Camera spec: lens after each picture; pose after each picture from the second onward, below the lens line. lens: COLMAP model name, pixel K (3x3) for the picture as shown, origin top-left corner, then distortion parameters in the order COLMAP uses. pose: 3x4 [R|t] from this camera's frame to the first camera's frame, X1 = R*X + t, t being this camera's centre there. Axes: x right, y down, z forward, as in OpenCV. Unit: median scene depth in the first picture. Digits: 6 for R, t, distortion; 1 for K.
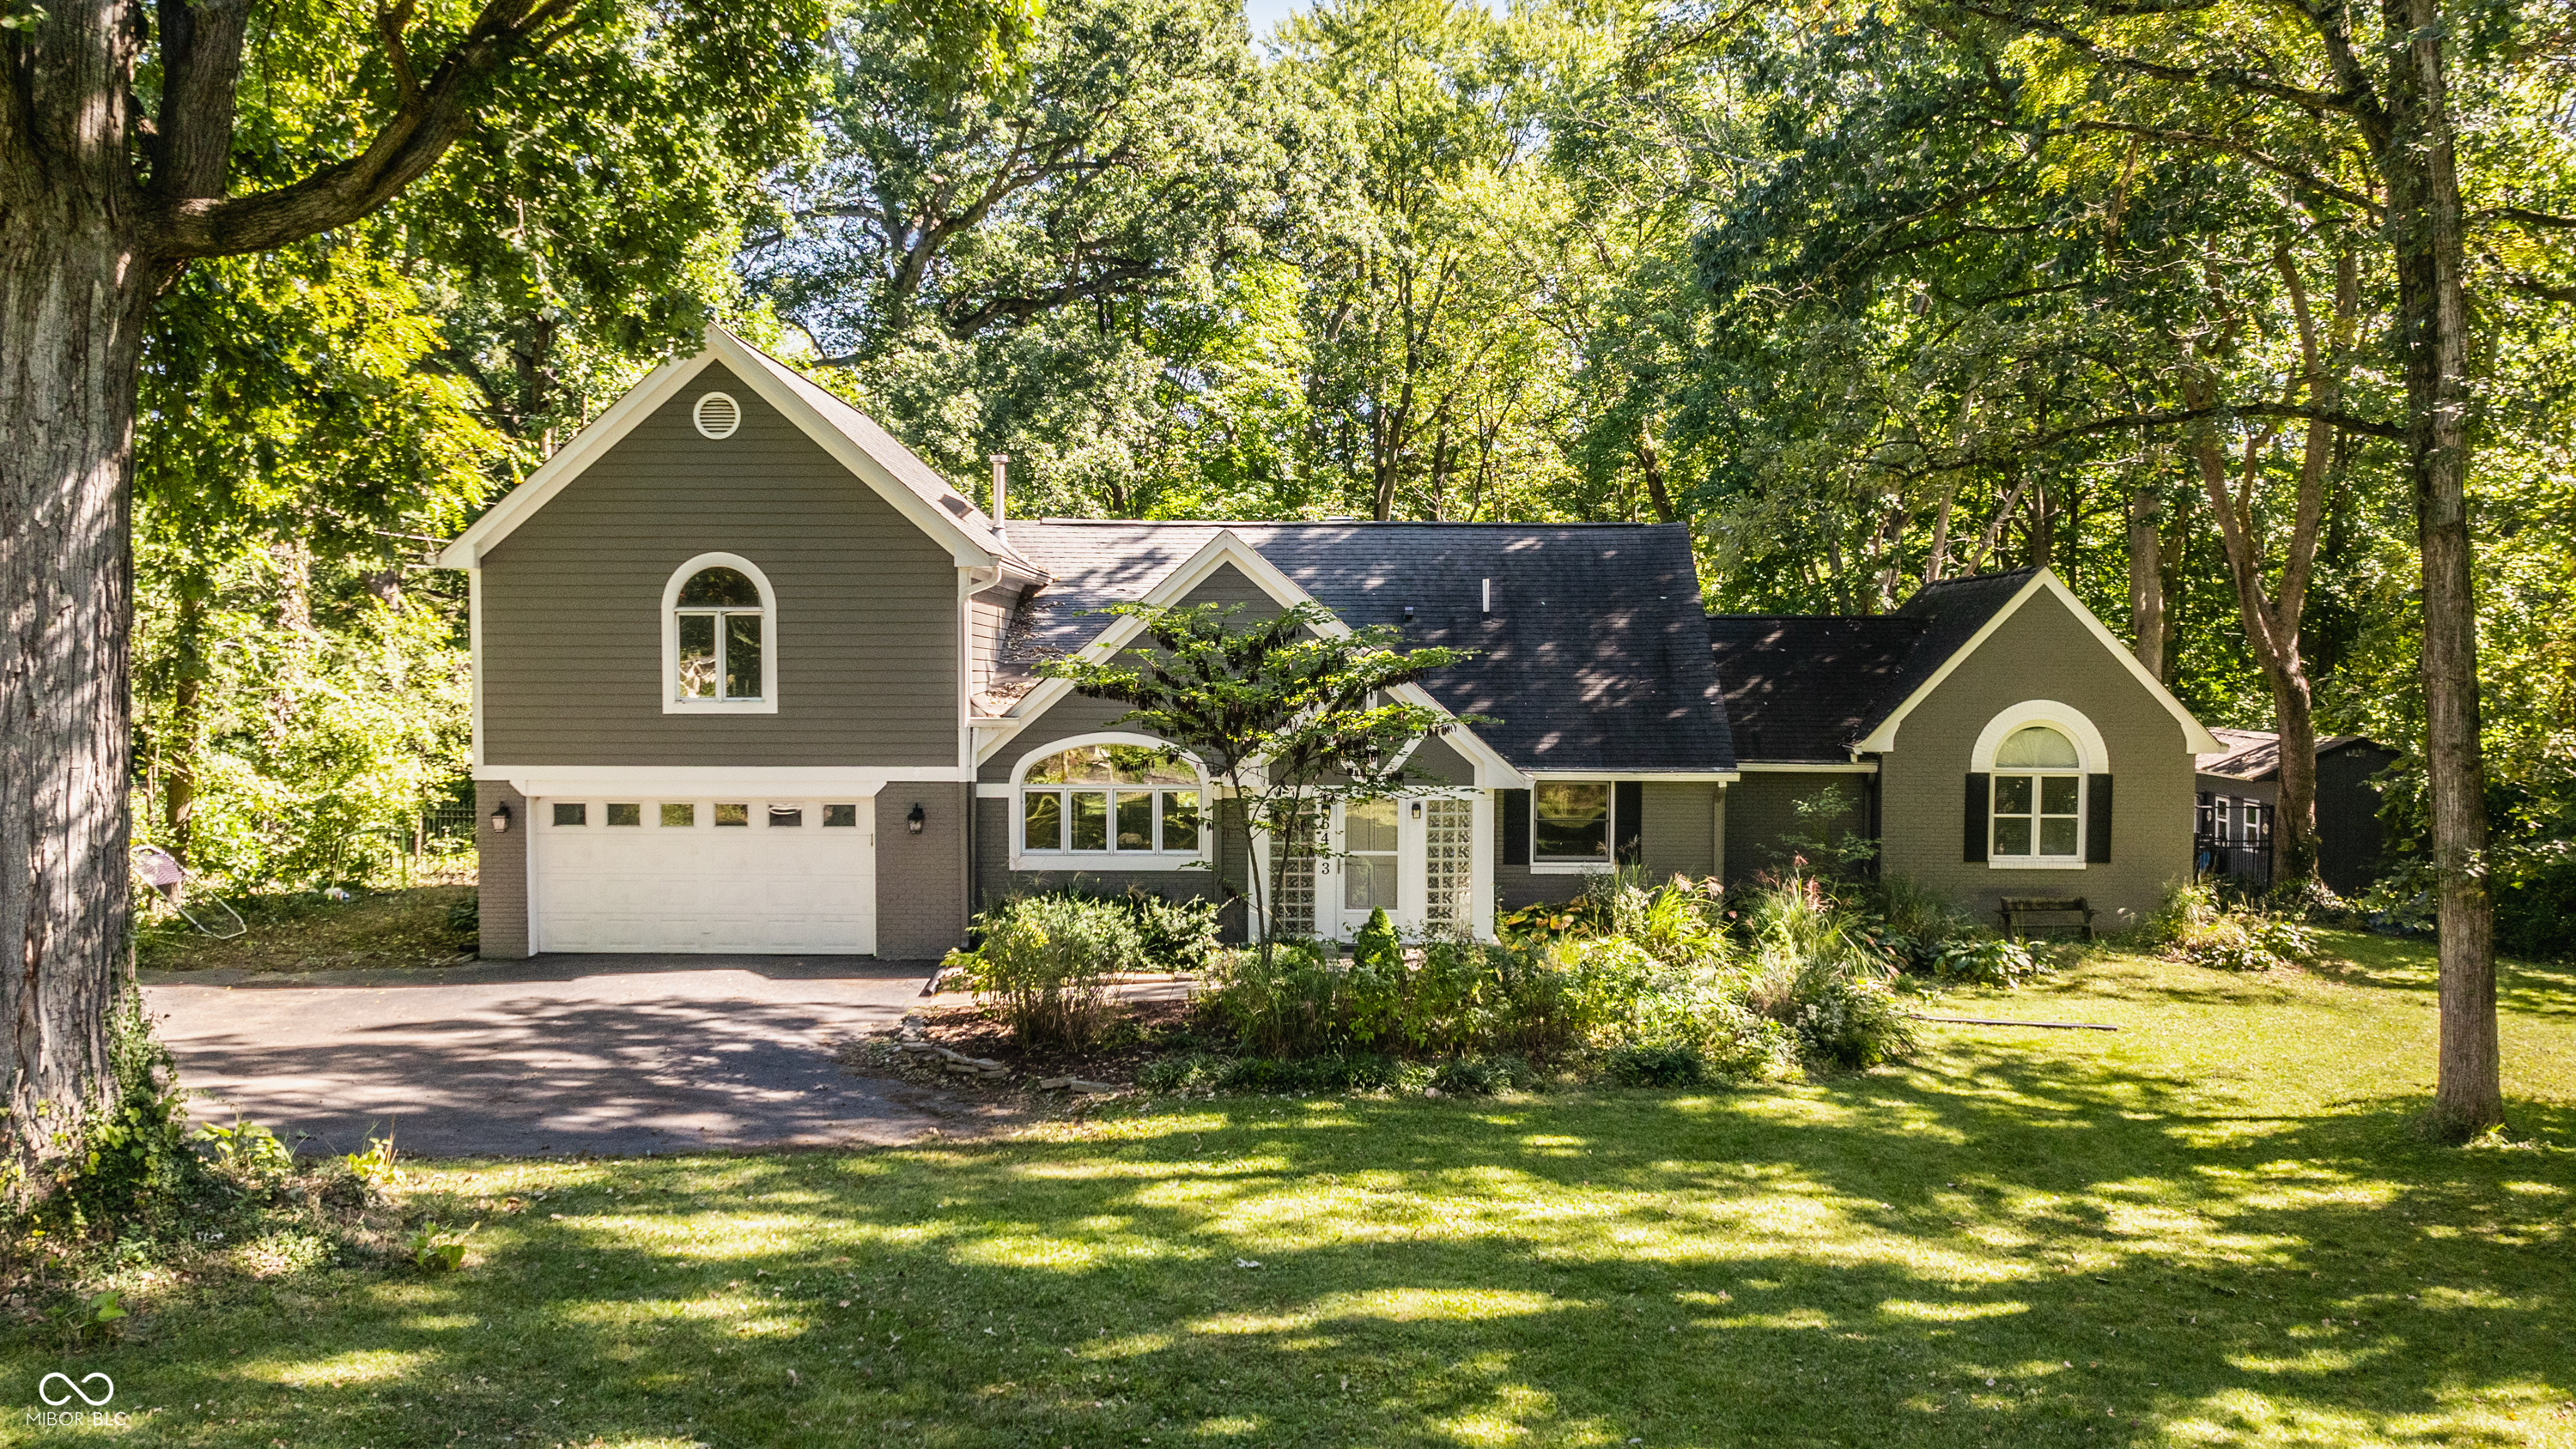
lens RADIAL K [[2441.3, 0, 1214.5], [0, 2441.3, 723.8], [0, 0, 1]] dist [-0.022574, -0.077333]
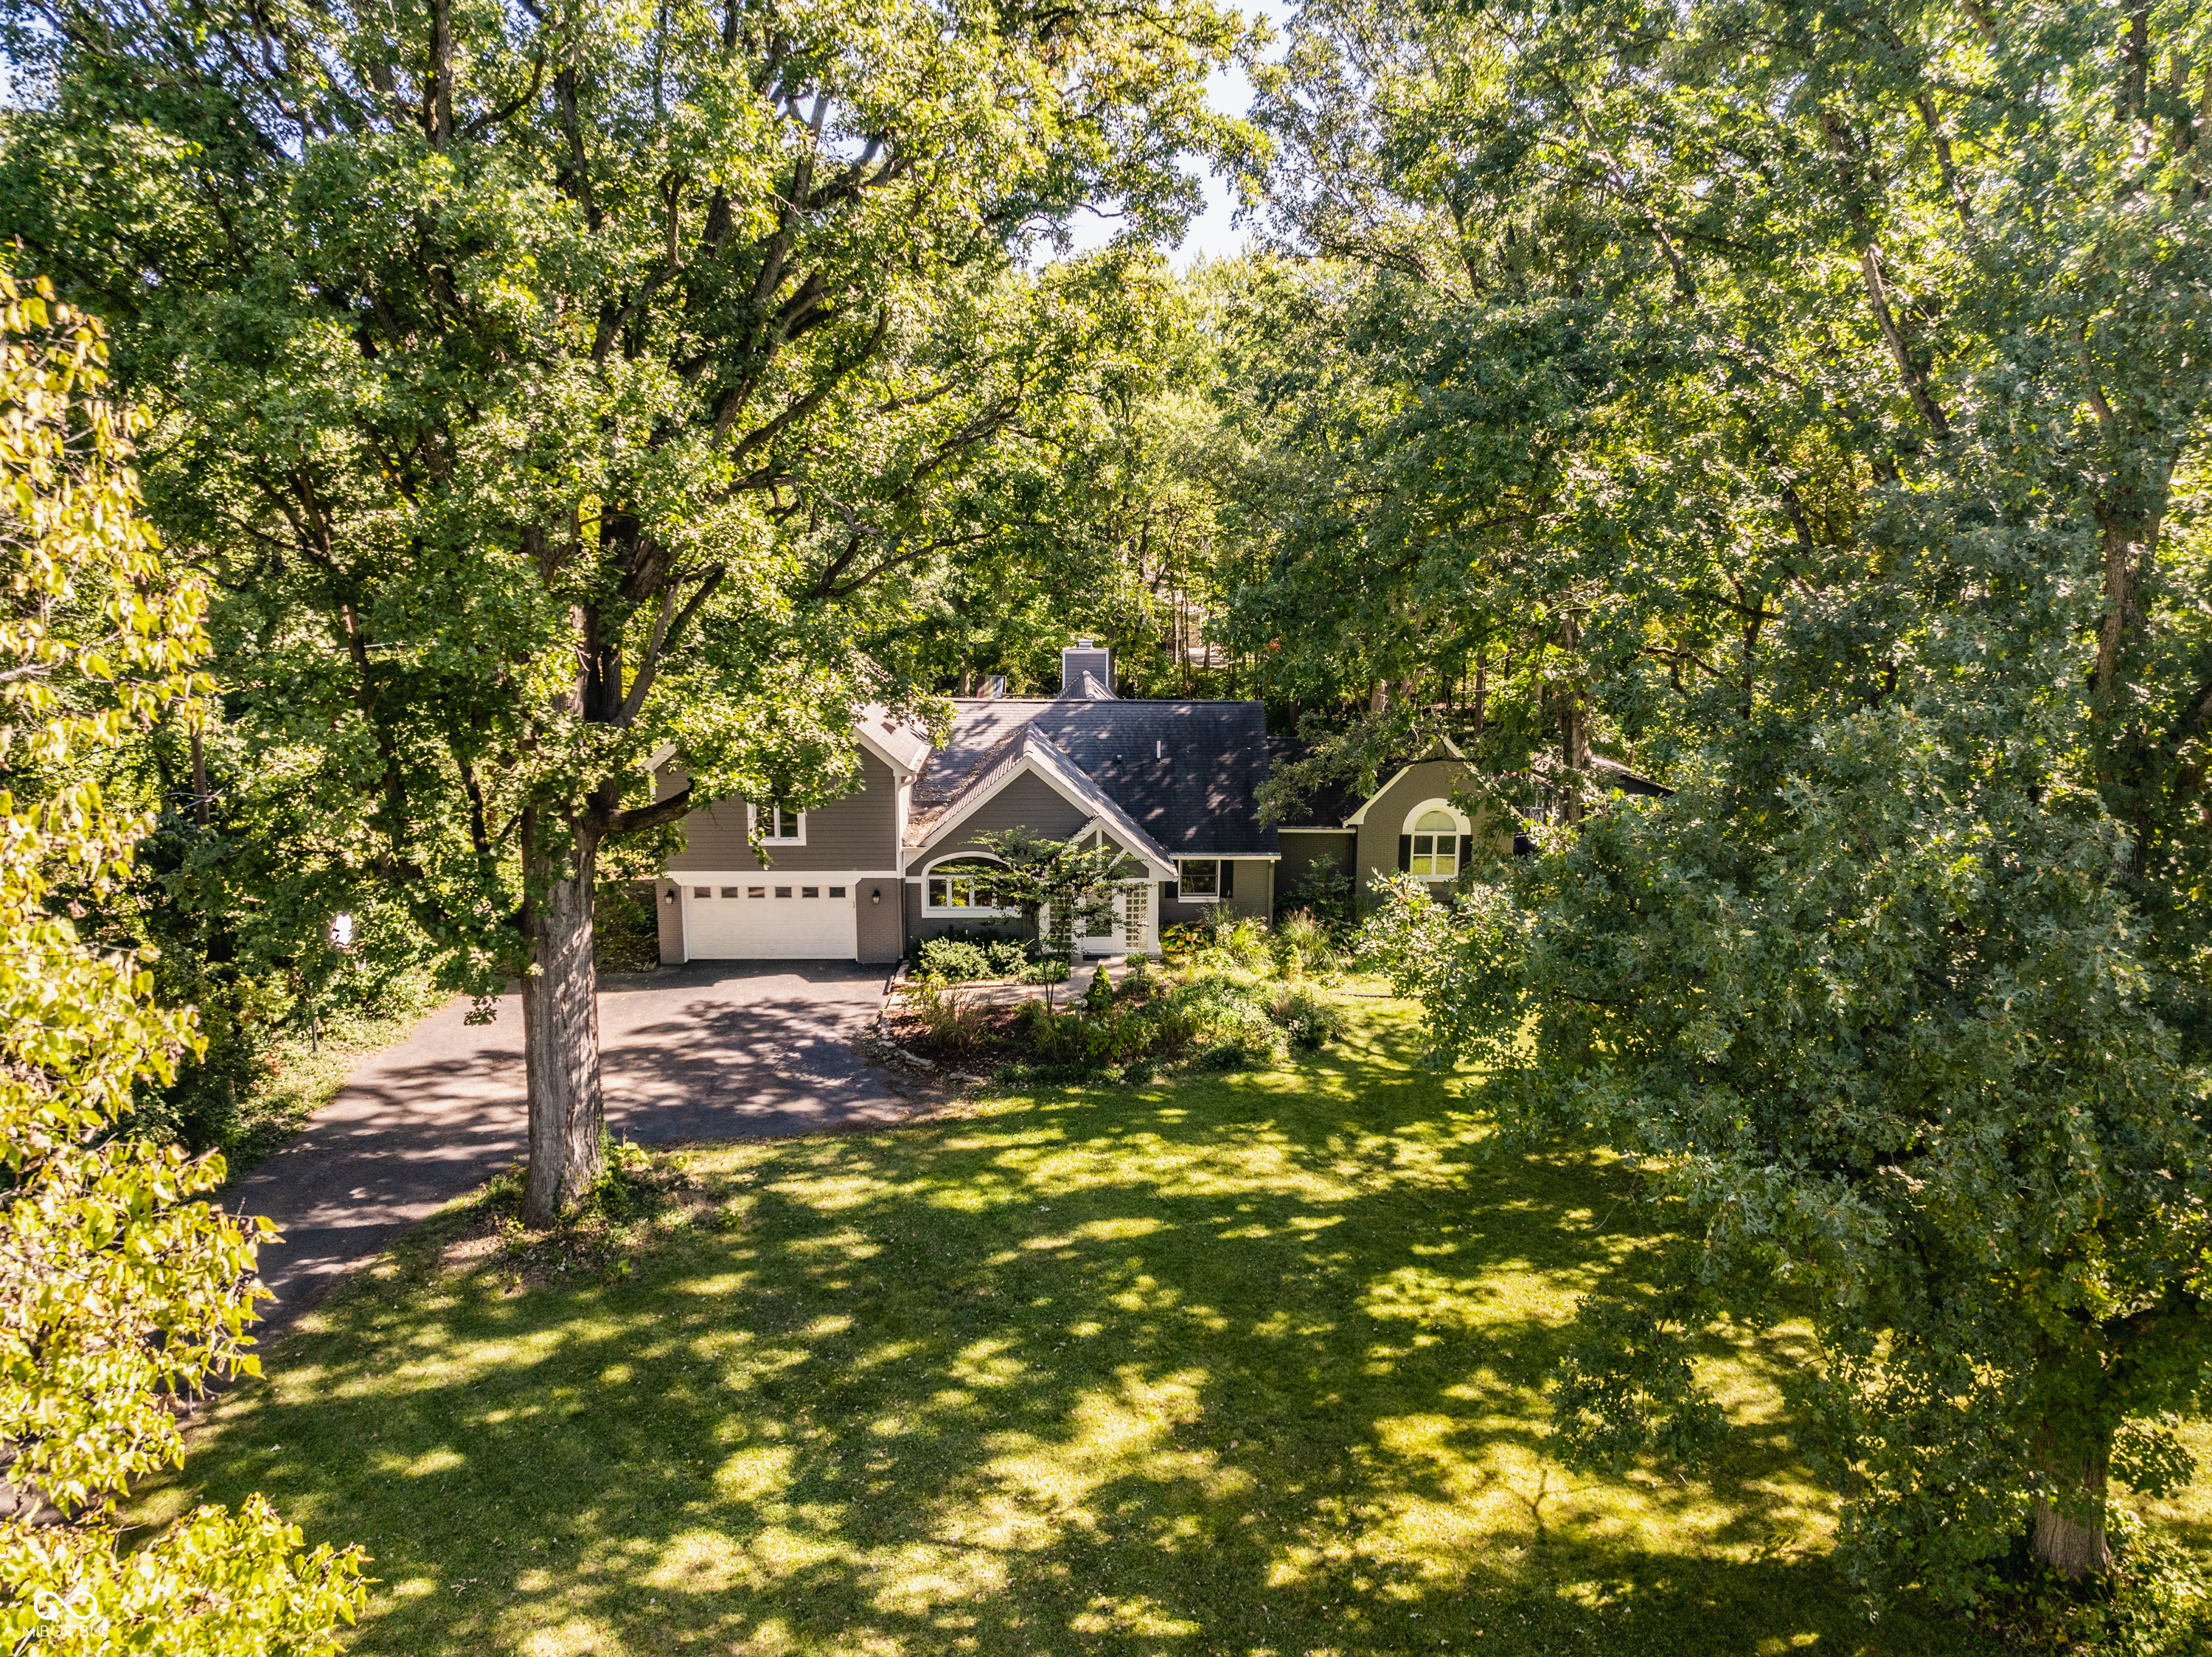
lens RADIAL K [[1562.2, 0, 1106.0], [0, 1562.2, 828.5], [0, 0, 1]] dist [-0.032709, -0.003462]
pose [[0.998033, -0.005299, 0.062468, -0.015108], [-0.004443, 0.987938, 0.154788, -0.283842], [-0.062535, -0.154761, 0.985971, -0.373970]]
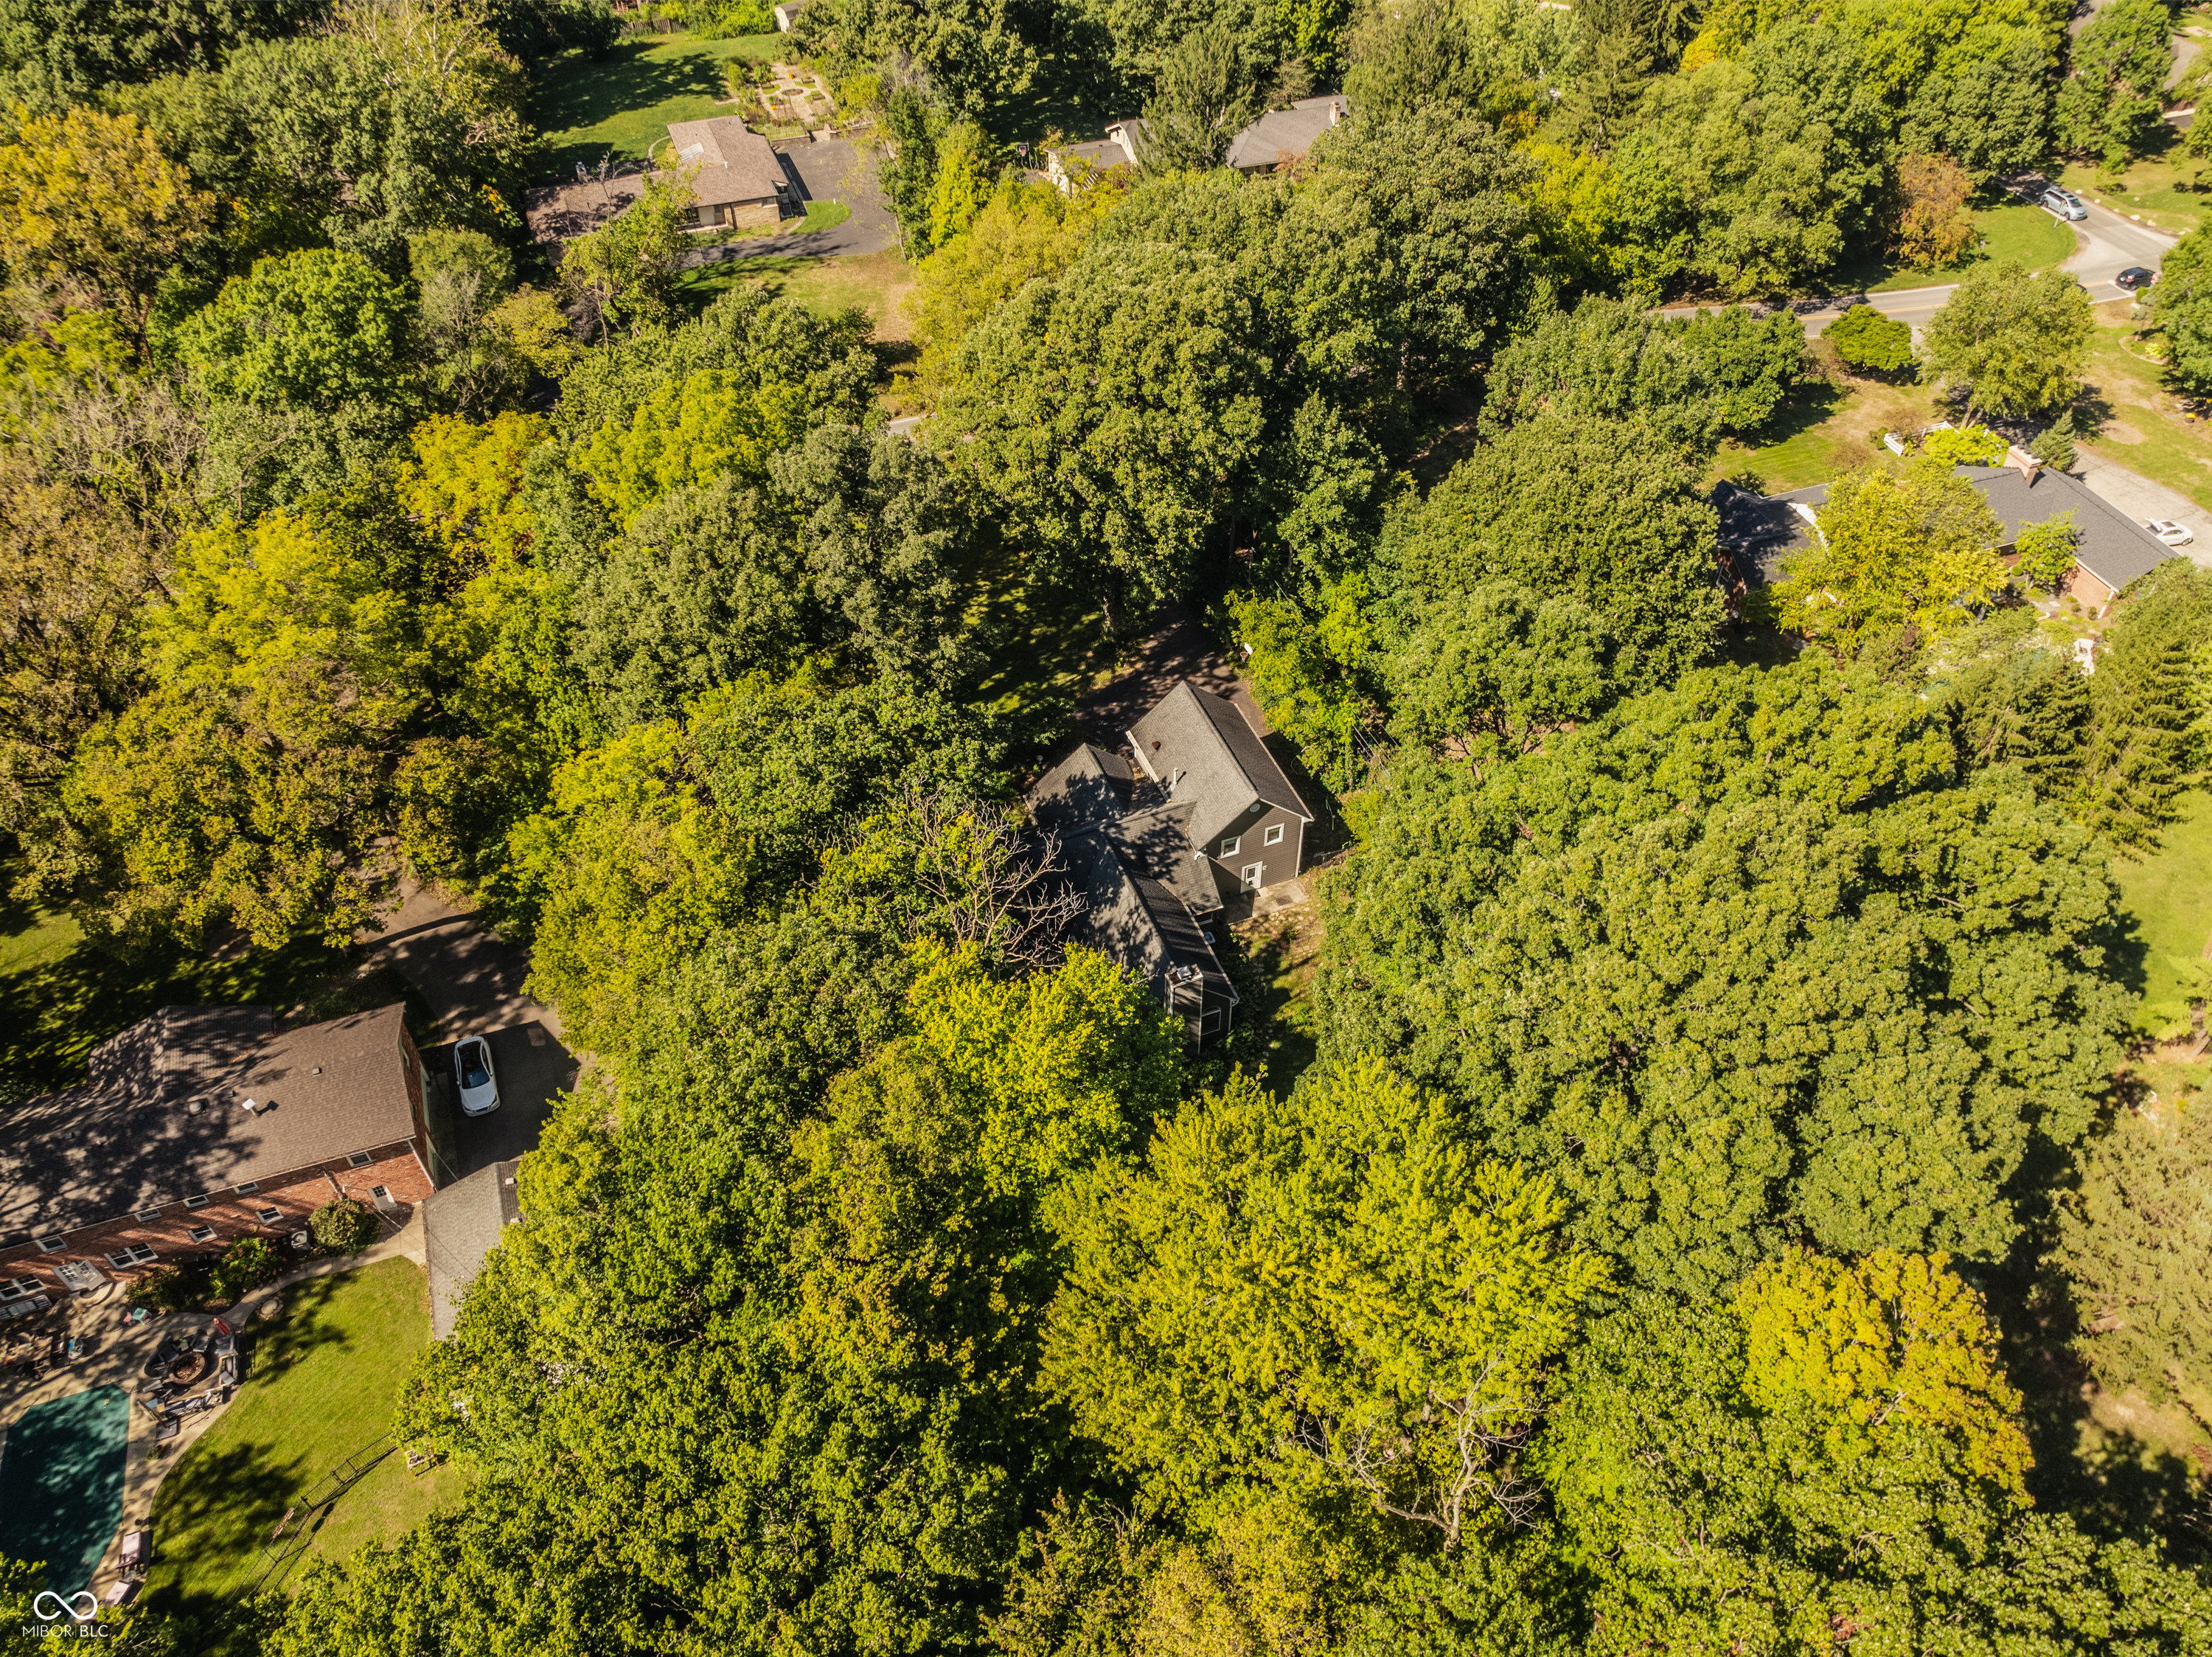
lens RADIAL K [[1619.8, 0, 1108.1], [0, 1619.8, 888.2], [0, 0, 1]] dist [-0.036004, -0.001056]
pose [[-0.920748, 0.289518, -0.261539, 1.055154], [-0.009440, 0.653613, 0.756770, -2.778914], [0.390044, 0.699263, -0.599080, 3.753364]]
